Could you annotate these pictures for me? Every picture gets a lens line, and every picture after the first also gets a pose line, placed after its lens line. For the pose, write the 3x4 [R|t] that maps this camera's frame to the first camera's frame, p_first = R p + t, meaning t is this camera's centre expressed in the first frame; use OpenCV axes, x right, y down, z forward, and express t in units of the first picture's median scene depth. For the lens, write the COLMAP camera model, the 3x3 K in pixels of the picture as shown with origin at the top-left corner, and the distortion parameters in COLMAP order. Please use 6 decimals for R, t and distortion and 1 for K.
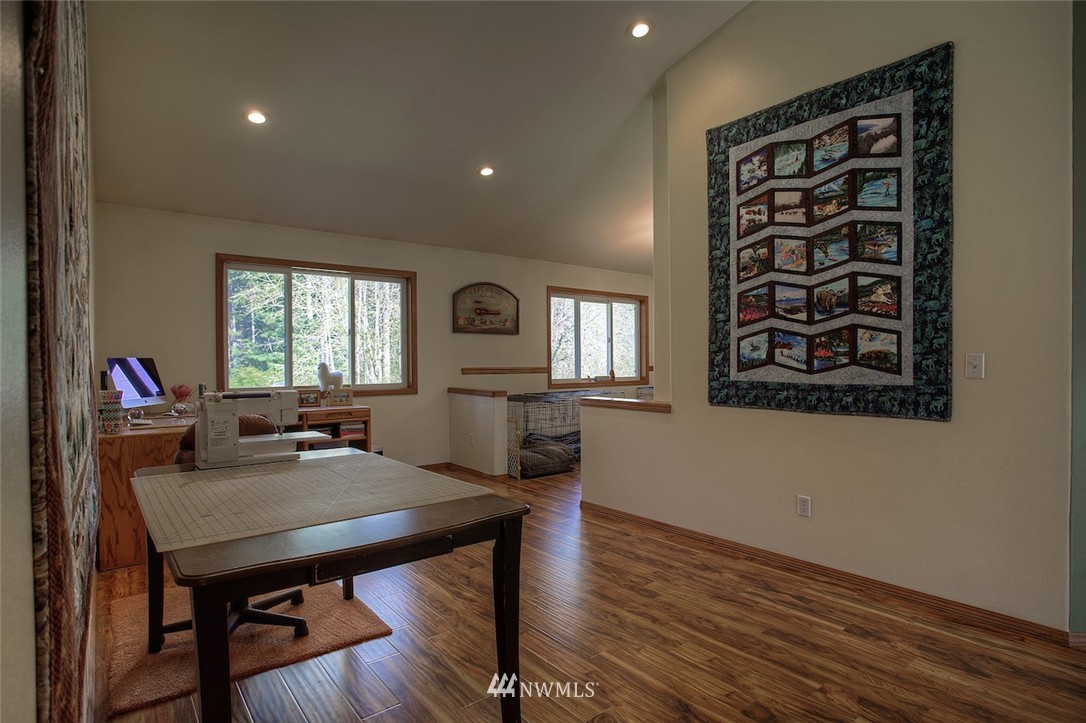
lens RADIAL K [[560.4, 0, 548.8], [0, 560.4, 366.8], [0, 0, 1]] dist [-0.079562, 0.040037]
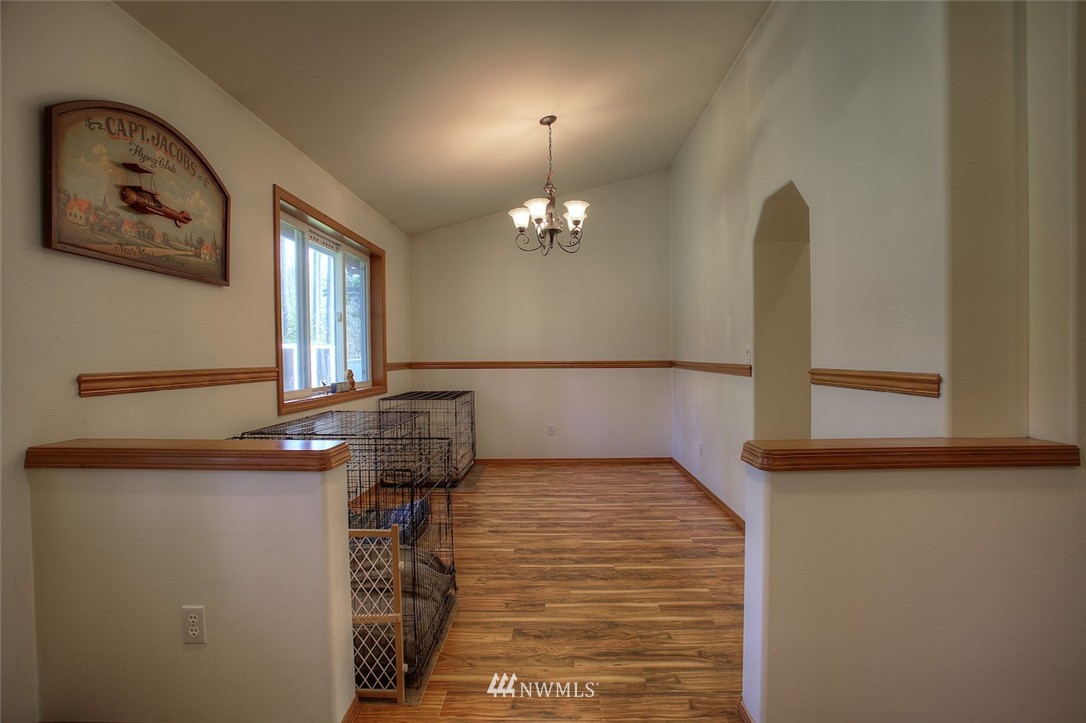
lens RADIAL K [[528.5, 0, 548.4], [0, 528.5, 366.4], [0, 0, 1]] dist [-0.083773, 0.038772]
pose [[0.640408, -0.016502, 0.767857, -0.378044], [0.013392, 0.999857, 0.010319, -0.002805], [-0.767918, 0.003675, 0.640538, 1.201781]]
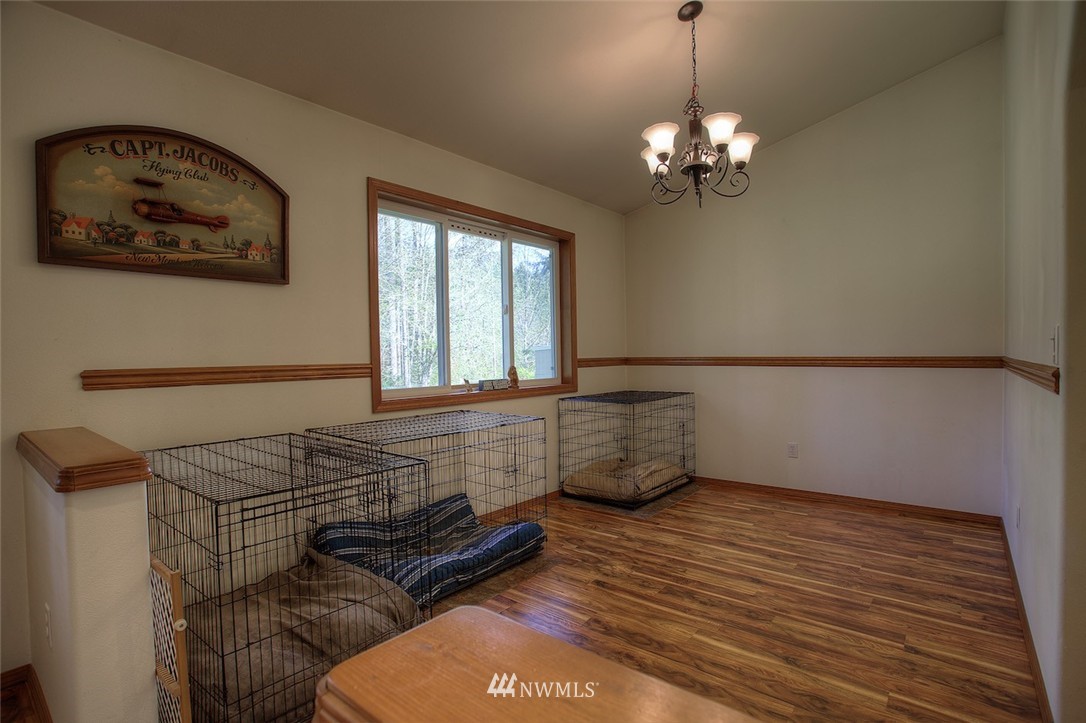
lens RADIAL K [[528.5, 0, 548.4], [0, 528.5, 366.4], [0, 0, 1]] dist [-0.083773, 0.038772]
pose [[0.978136, -0.014235, 0.207480, 0.103768], [0.011545, 0.999833, 0.014170, -0.002972], [-0.207647, -0.011464, 0.978137, 1.207673]]
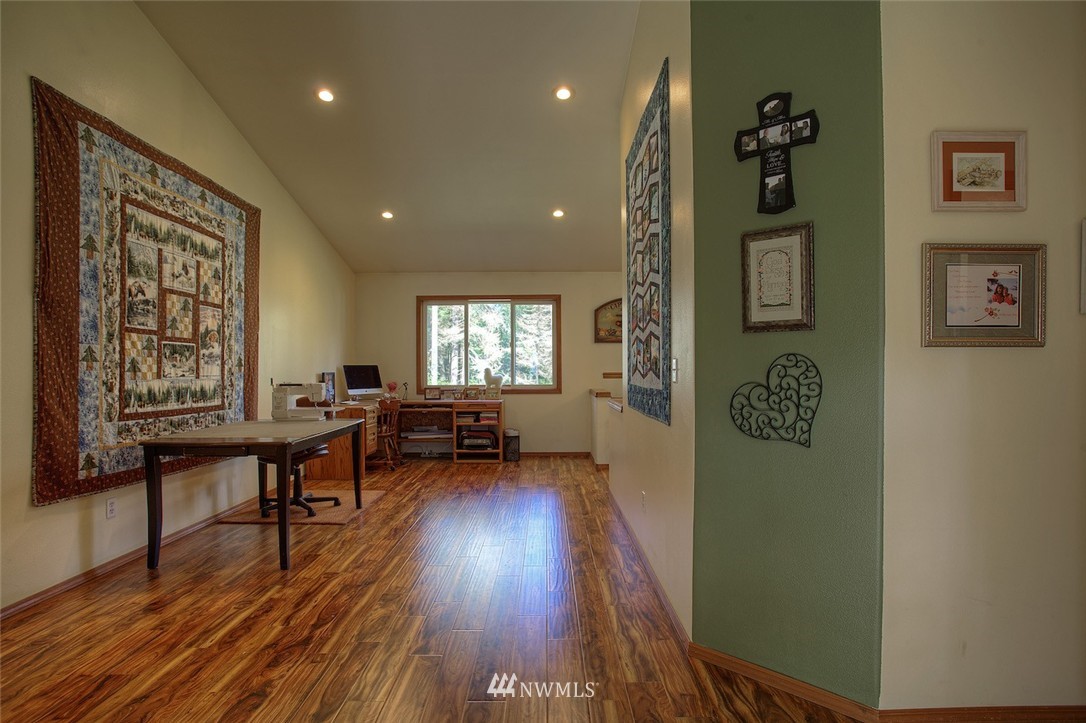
lens RADIAL K [[560.4, 0, 548.8], [0, 560.4, 366.8], [0, 0, 1]] dist [-0.079562, 0.040037]
pose [[0.780804, -0.001035, -0.624775, 0.910379], [-0.005846, 0.999943, -0.008963, 0.001134], [0.624748, 0.010651, 0.780754, 0.031676]]
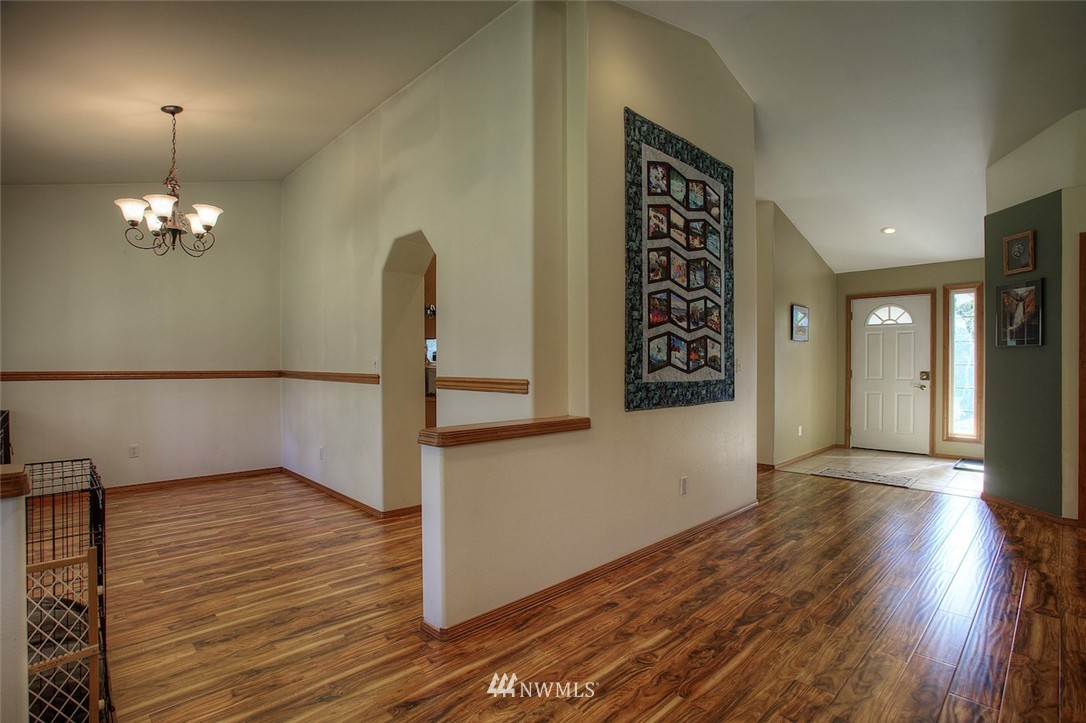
lens RADIAL K [[528.5, 0, 548.4], [0, 528.5, 366.4], [0, 0, 1]] dist [-0.083773, 0.038772]
pose [[-0.092095, -0.000512, 0.995750, -0.574805], [0.009844, 0.999951, 0.001424, -0.006154], [-0.995702, 0.009933, -0.092086, 1.269211]]
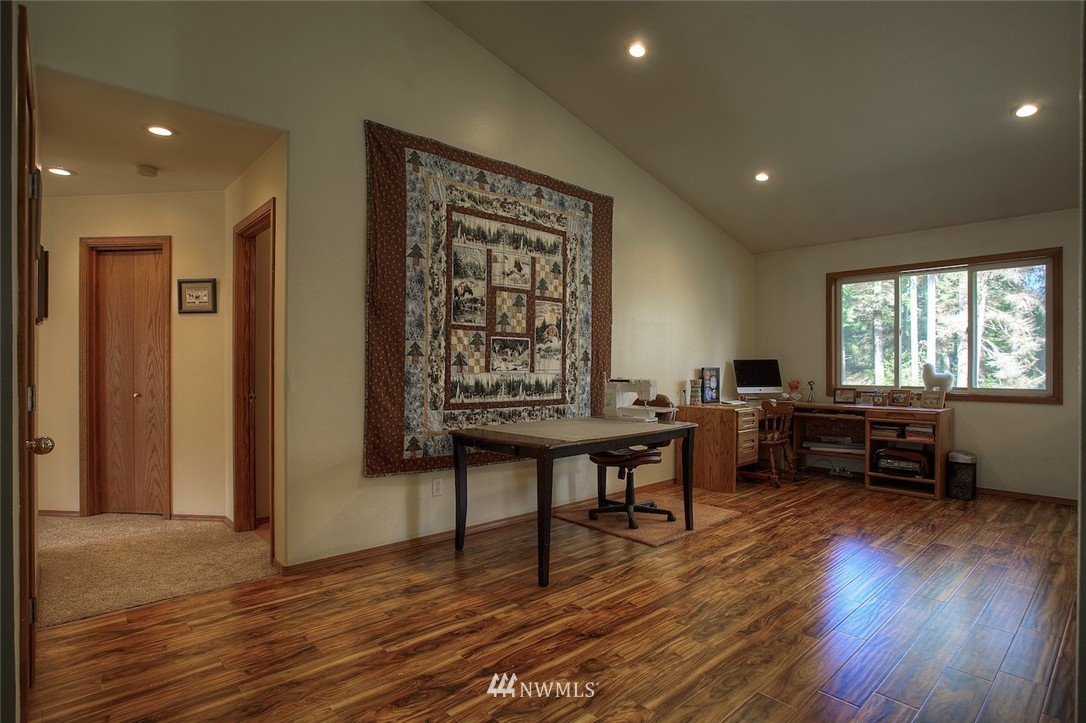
lens RADIAL K [[560.4, 0, 548.8], [0, 560.4, 366.8], [0, 0, 1]] dist [-0.079562, 0.040037]
pose [[0.057091, 0.006780, -0.998346, 0.818967], [-0.011037, 0.999920, 0.006159, 0.000122], [0.998308, 0.010667, 0.057161, 0.443488]]
